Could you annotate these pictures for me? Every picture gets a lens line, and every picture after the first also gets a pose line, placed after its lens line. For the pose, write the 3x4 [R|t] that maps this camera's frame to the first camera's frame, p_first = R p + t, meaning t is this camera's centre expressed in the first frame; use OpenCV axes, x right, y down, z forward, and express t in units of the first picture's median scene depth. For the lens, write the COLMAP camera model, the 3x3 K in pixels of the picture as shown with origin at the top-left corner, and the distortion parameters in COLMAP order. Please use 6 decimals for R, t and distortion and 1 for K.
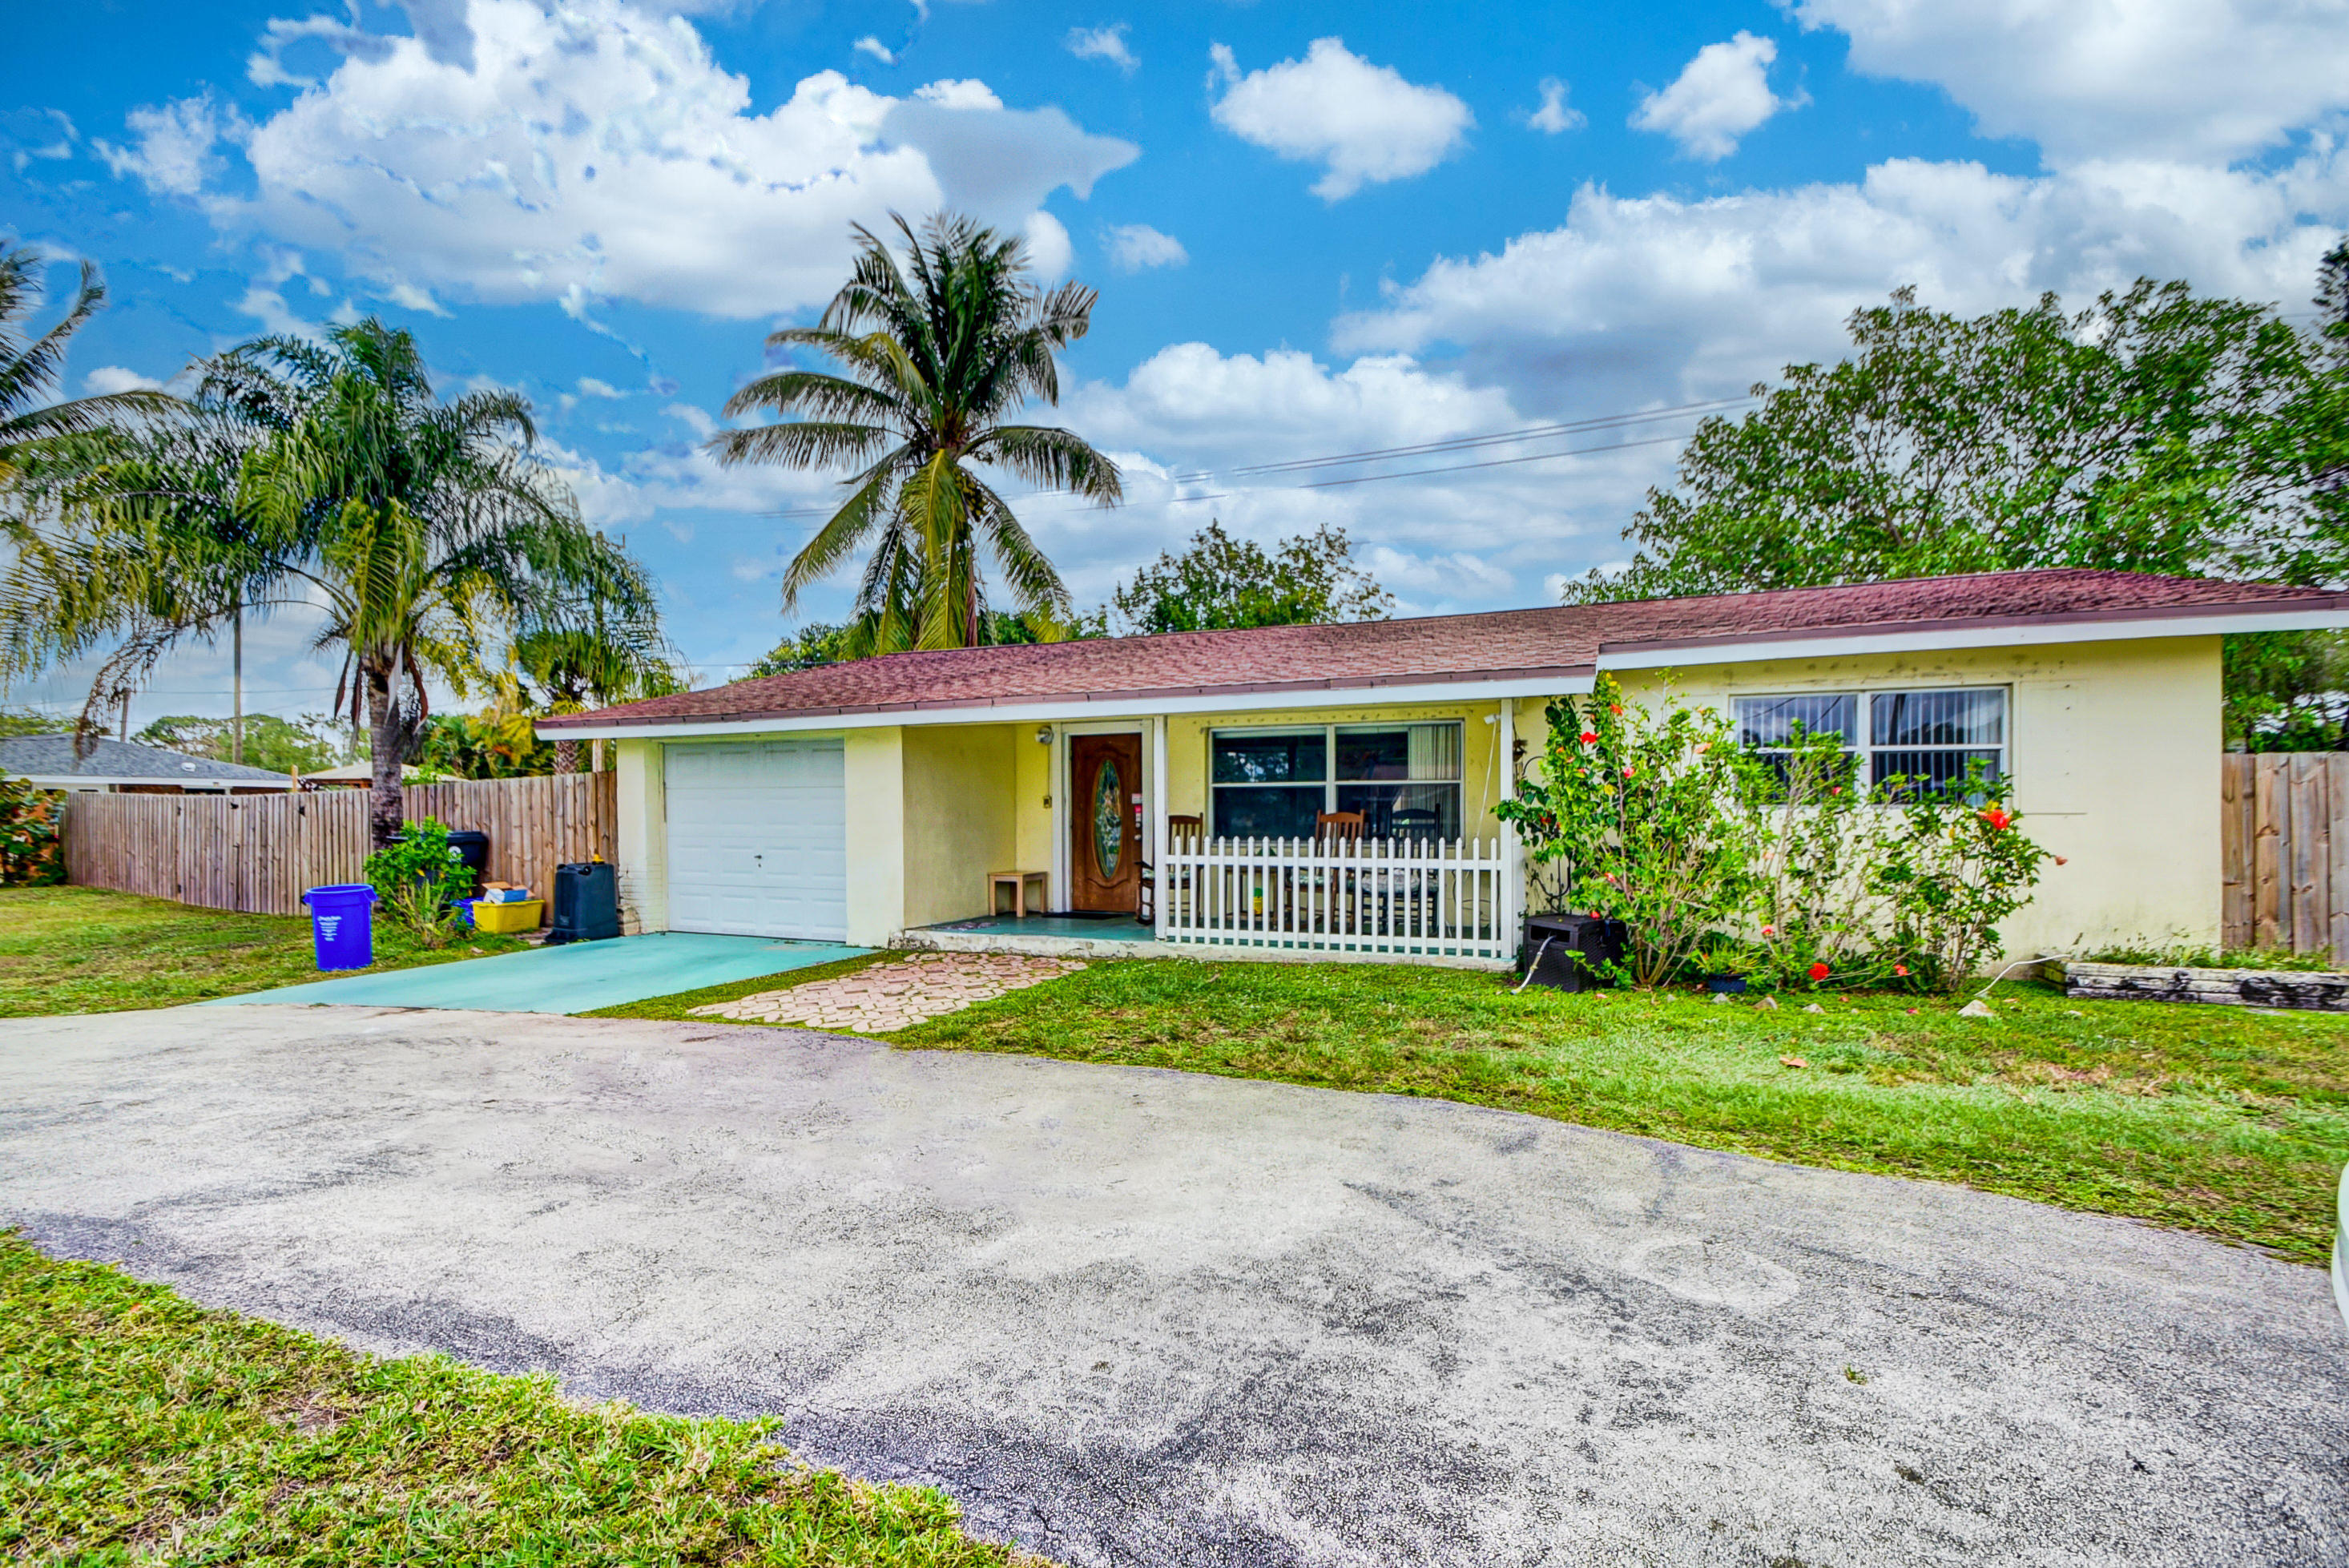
lens RADIAL K [[1041.8, 0, 1171.4], [0, 1041.8, 832.4], [0, 0, 1]] dist [0.011730, -0.014933]
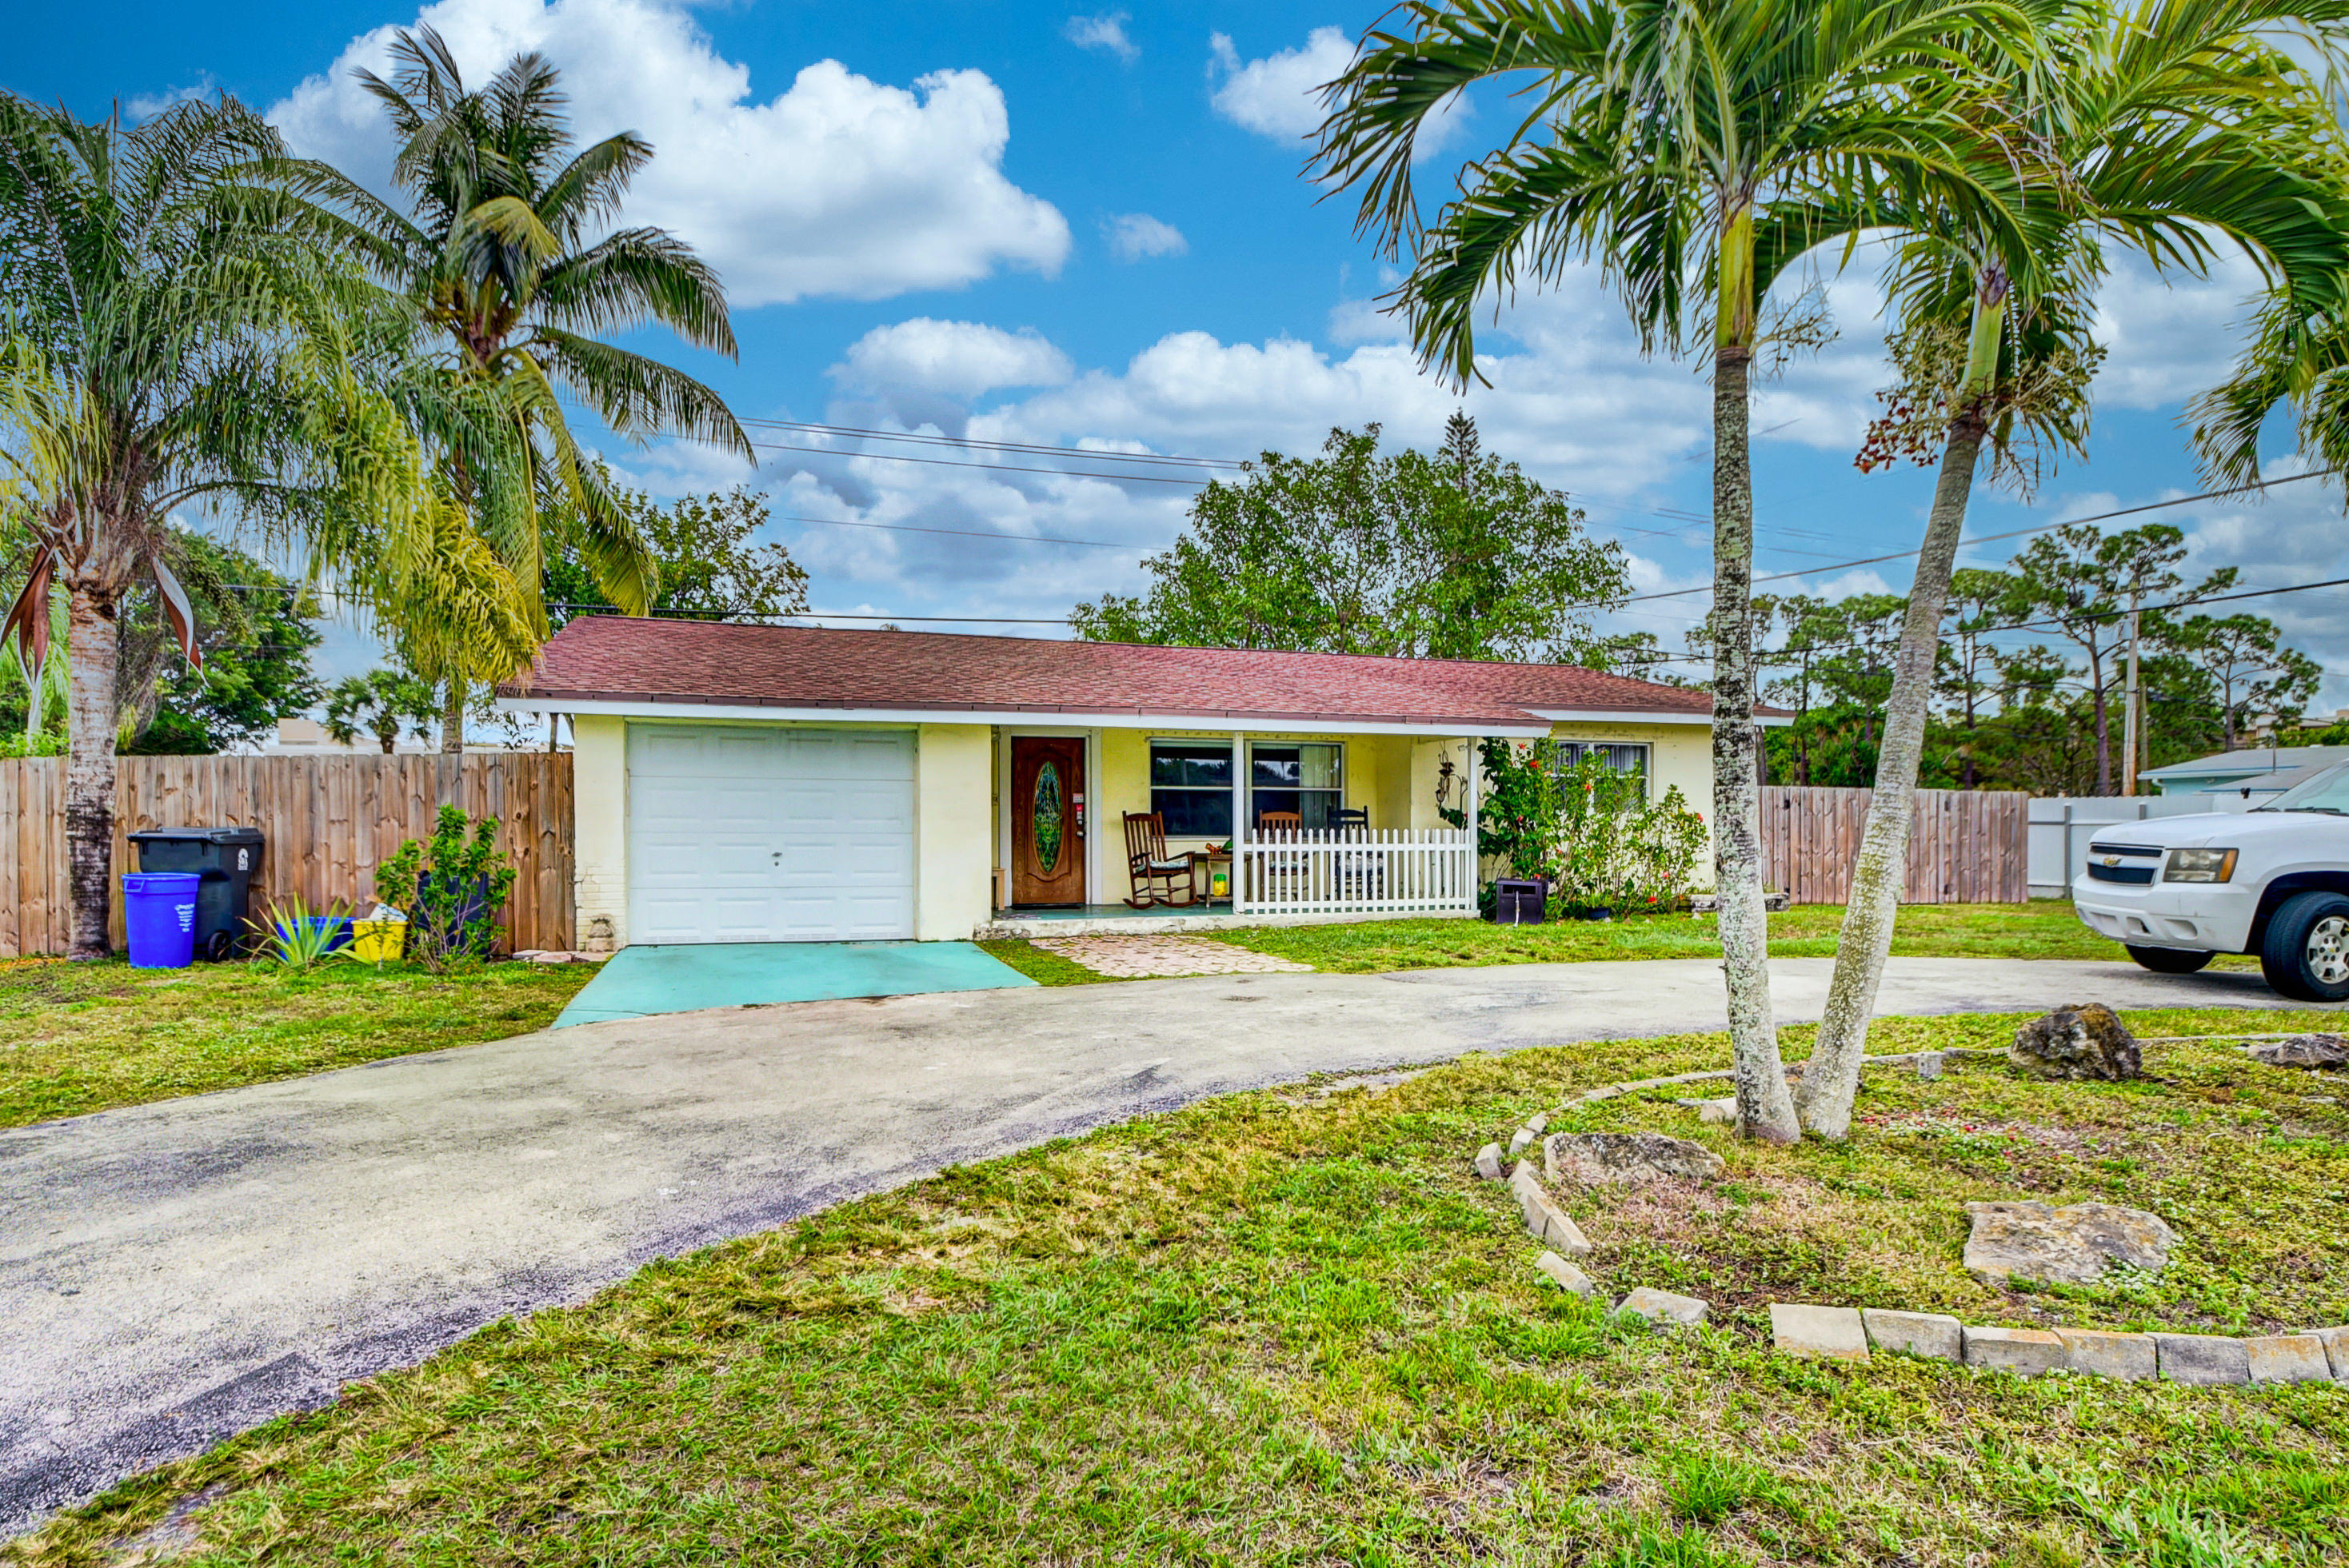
lens RADIAL K [[1268.2, 0, 1168.5], [0, 1268.2, 819.2], [0, 0, 1]] dist [-0.003470, -0.016054]
pose [[0.751898, 0.007101, 0.659241, -0.951405], [0.008243, 0.999763, -0.020170, 0.019334], [-0.659228, 0.020600, 0.751661, -0.065421]]
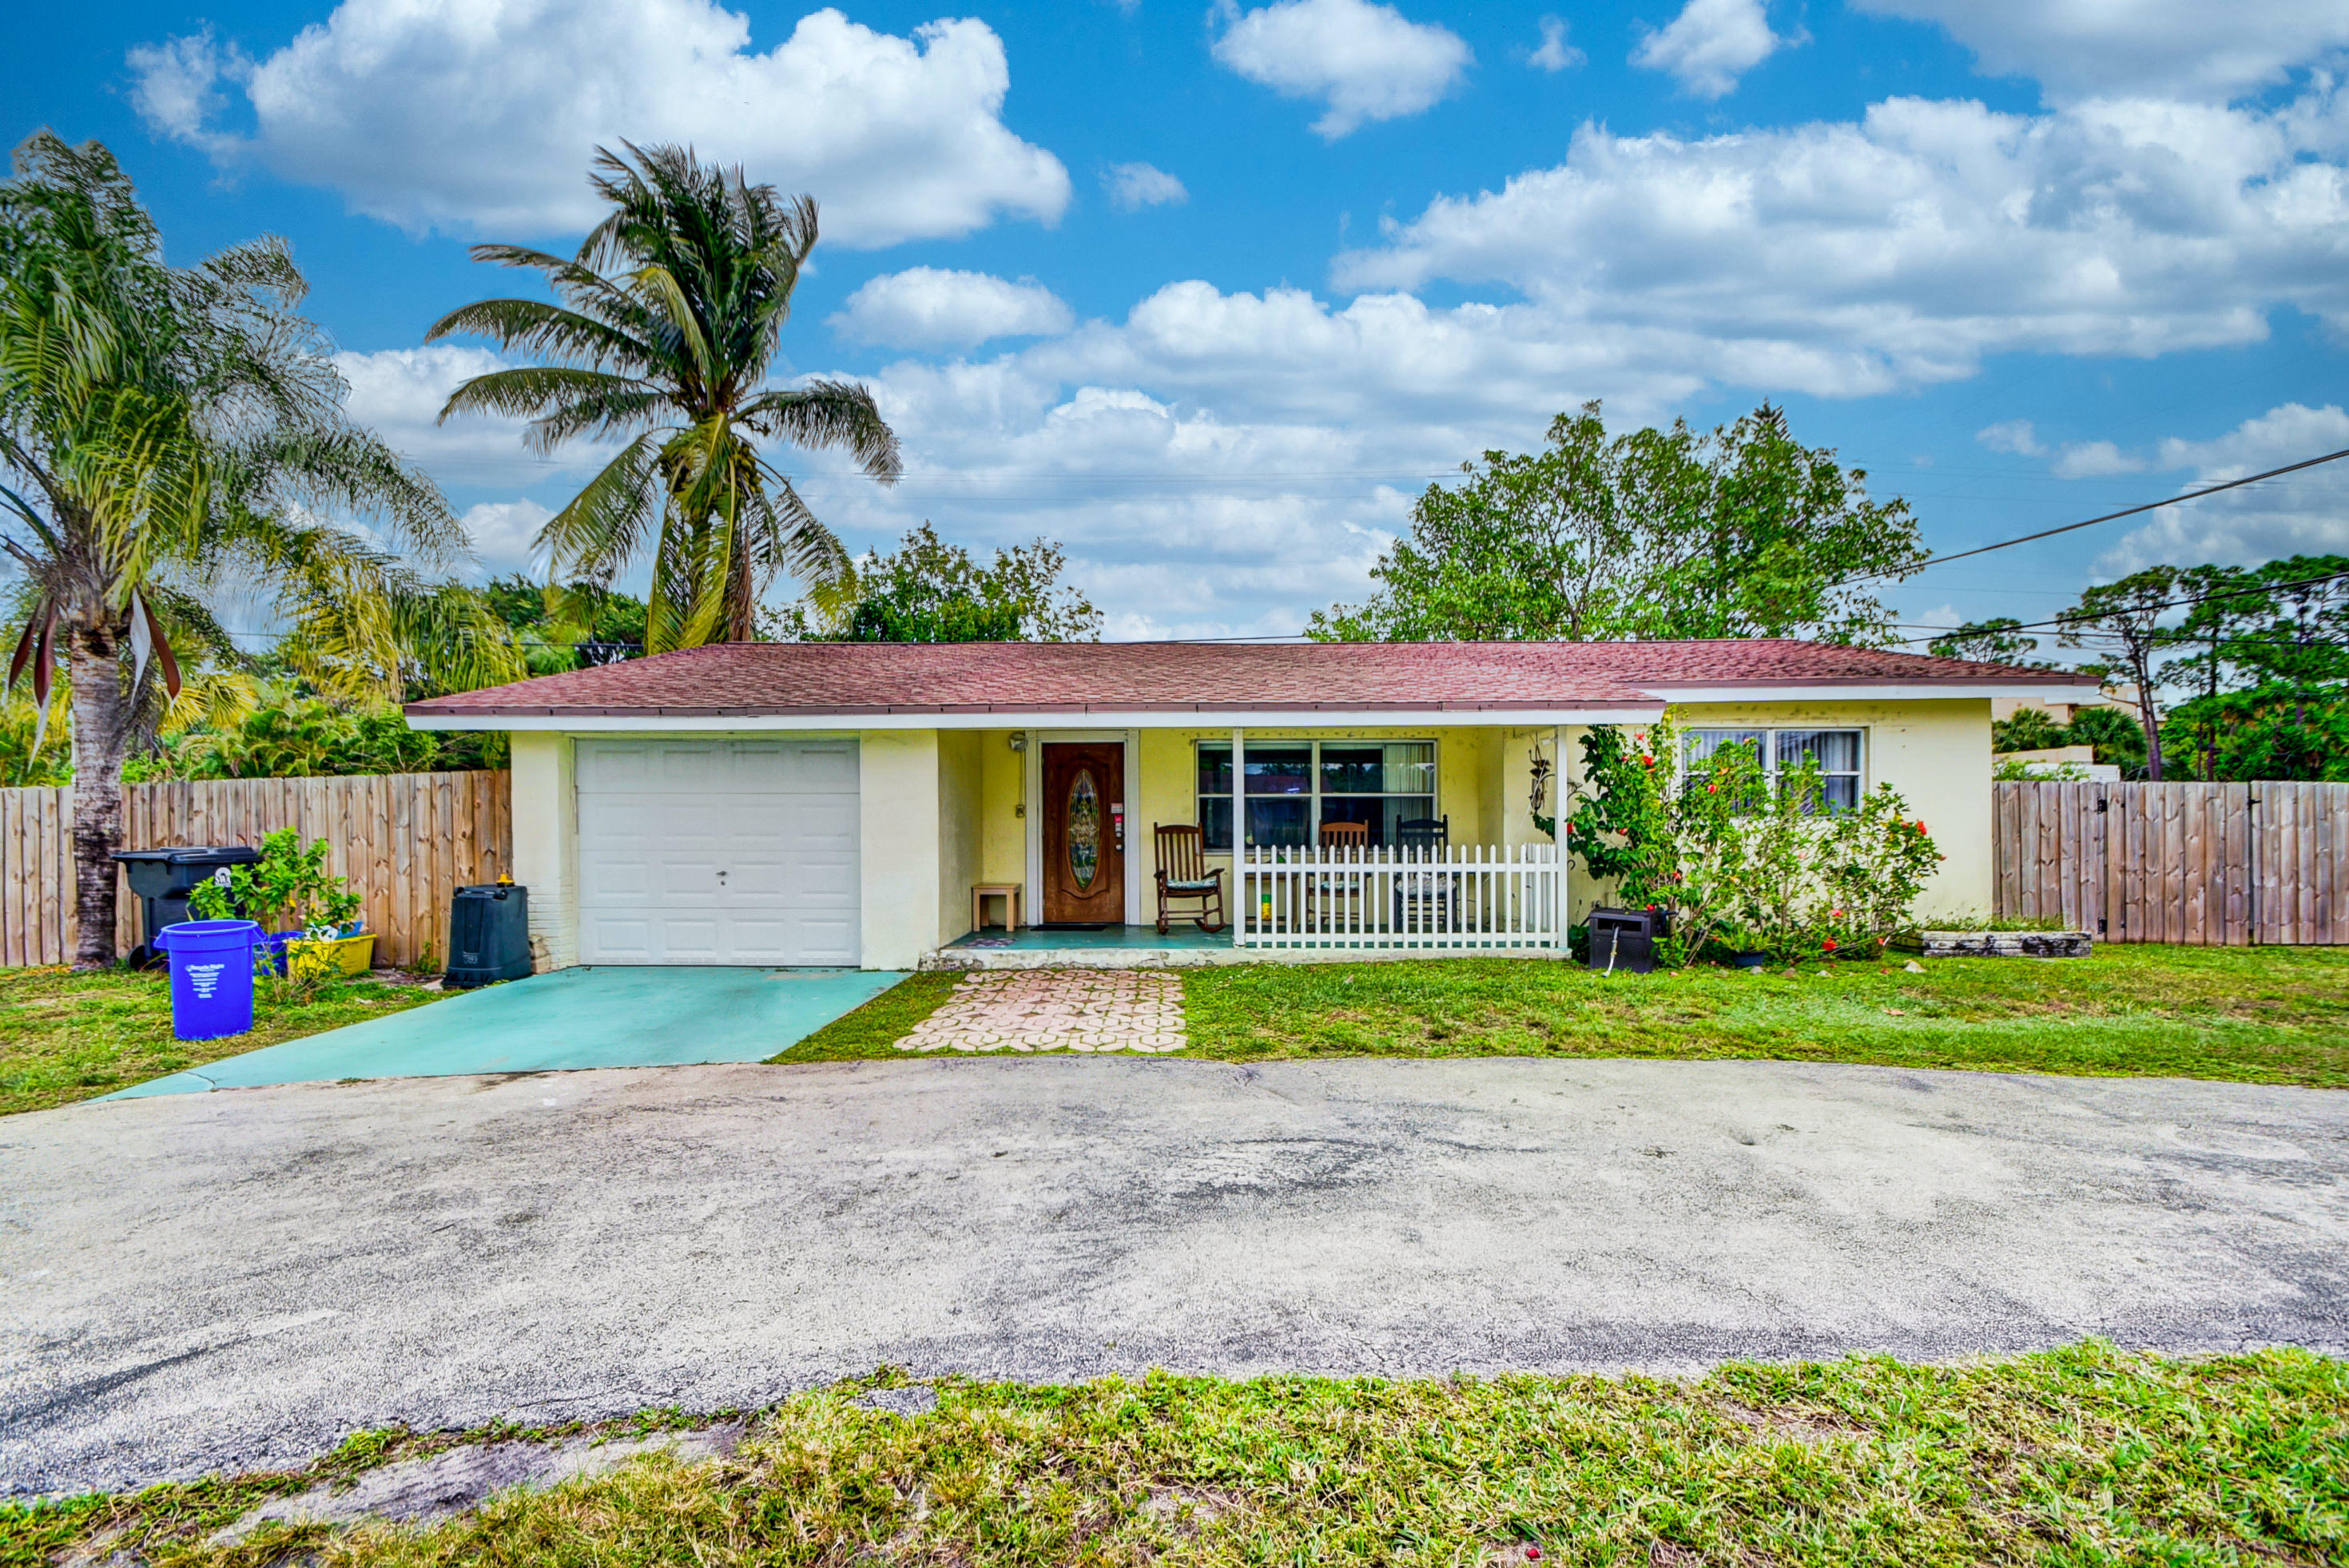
lens RADIAL K [[1037.8, 0, 1164.2], [0, 1037.8, 825.4], [0, 0, 1]] dist [0.016328, -0.018860]
pose [[0.927545, -0.001025, 0.373709, -0.413502], [0.006765, 0.999878, -0.014047, -0.002048], [-0.373649, 0.015557, 0.927440, 0.068011]]
